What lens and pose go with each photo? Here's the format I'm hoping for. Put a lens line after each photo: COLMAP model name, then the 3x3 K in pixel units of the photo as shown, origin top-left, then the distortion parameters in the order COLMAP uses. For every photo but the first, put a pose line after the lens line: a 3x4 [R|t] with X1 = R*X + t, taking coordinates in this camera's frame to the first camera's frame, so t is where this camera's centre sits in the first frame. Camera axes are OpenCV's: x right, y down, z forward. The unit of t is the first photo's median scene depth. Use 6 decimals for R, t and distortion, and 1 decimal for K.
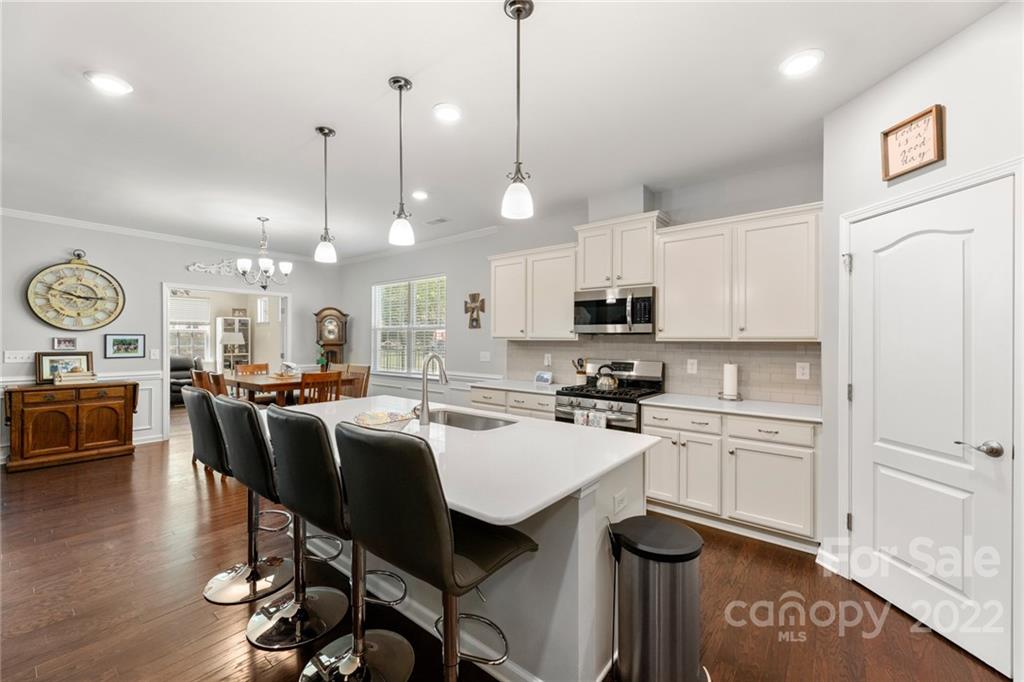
lens RADIAL K [[408.2, 0, 515.3], [0, 408.2, 337.7], [0, 0, 1]] dist [-0.004106, 0.000131]
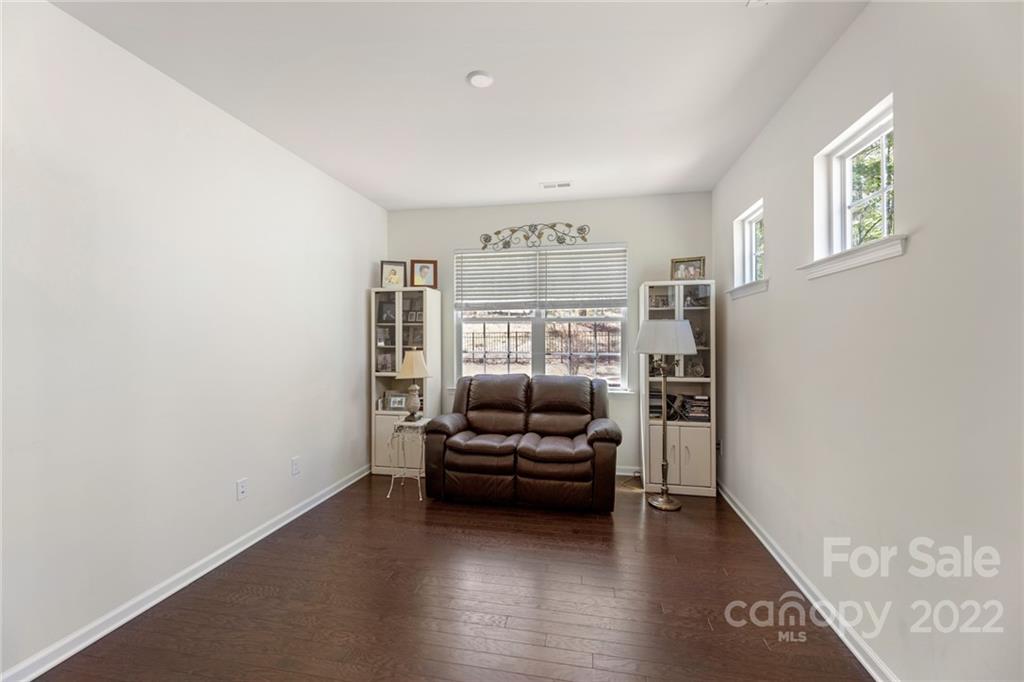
lens RADIAL K [[408.2, 0, 510.4], [0, 408.2, 339.6], [0, 0, 1]] dist [-0.004106, 0.000131]
pose [[0.444558, -0.001838, -0.895748, -0.818221], [0.007683, 0.999969, 0.001761, 0.004420], [0.895717, -0.007665, 0.444558, 1.358195]]
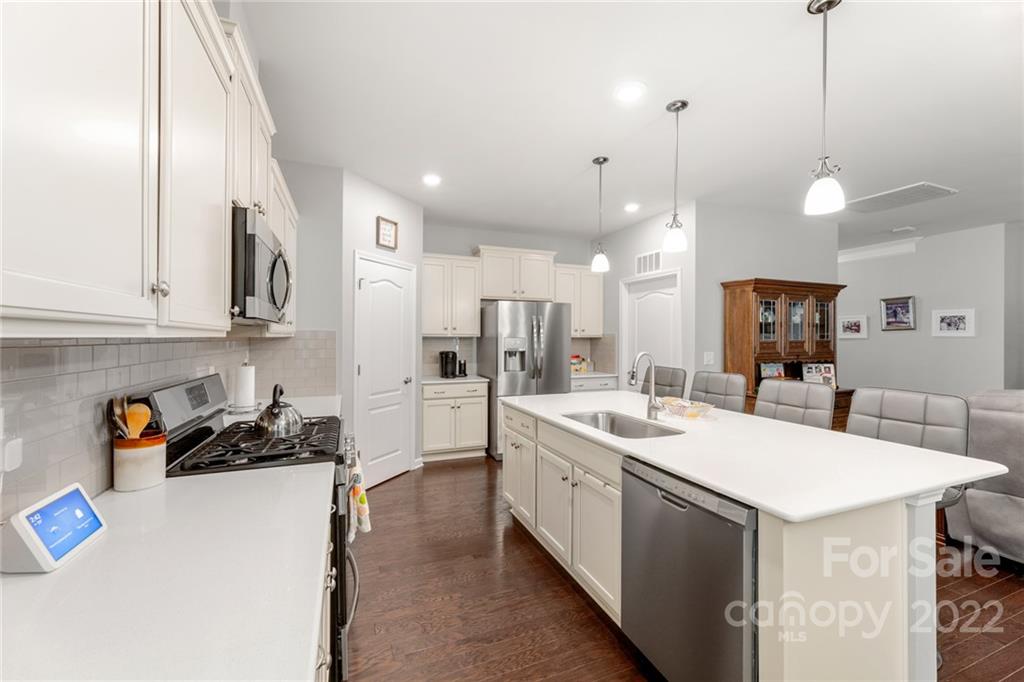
lens RADIAL K [[408.2, 0, 509.4], [0, 408.2, 338.0], [0, 0, 1]] dist [-0.004106, 0.000131]
pose [[-0.862646, -0.007561, 0.505751, -0.208818], [-0.007810, 0.999968, 0.001628, 0.003507], [-0.505747, -0.002546, -0.862678, 0.990511]]
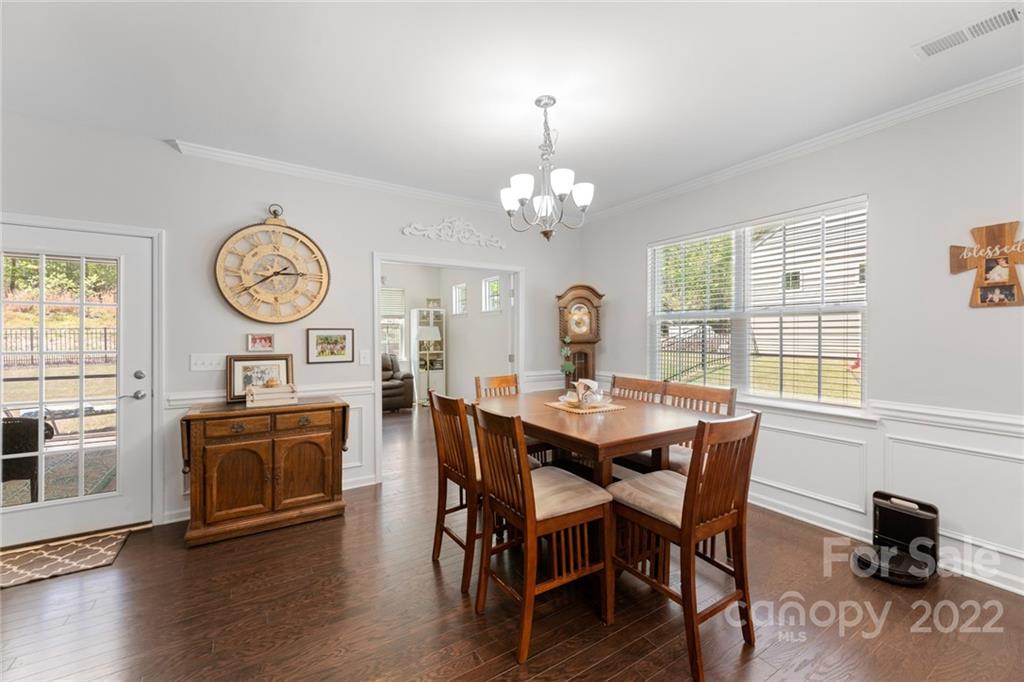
lens RADIAL K [[408.2, 0, 512.1], [0, 408.2, 335.7], [0, 0, 1]] dist [-0.004106, 0.000131]
pose [[0.944819, -0.003369, -0.327574, -0.478267], [0.006563, 0.999941, 0.008646, -0.000238], [0.327526, -0.010319, 0.944786, 0.484540]]
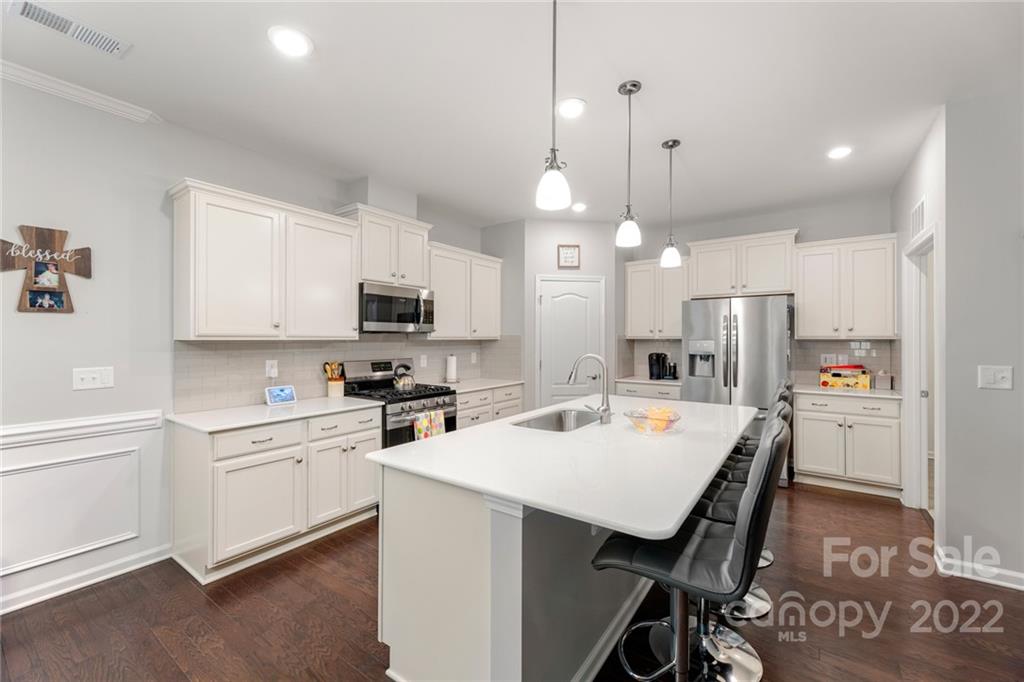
lens RADIAL K [[408.2, 0, 514.3], [0, 408.2, 337.2], [0, 0, 1]] dist [-0.004106, 0.000131]
pose [[-0.049732, -0.000053, 0.998763, -0.585207], [-0.003927, 0.999992, -0.000143, -0.000003], [-0.998755, -0.003929, -0.049732, 0.603904]]
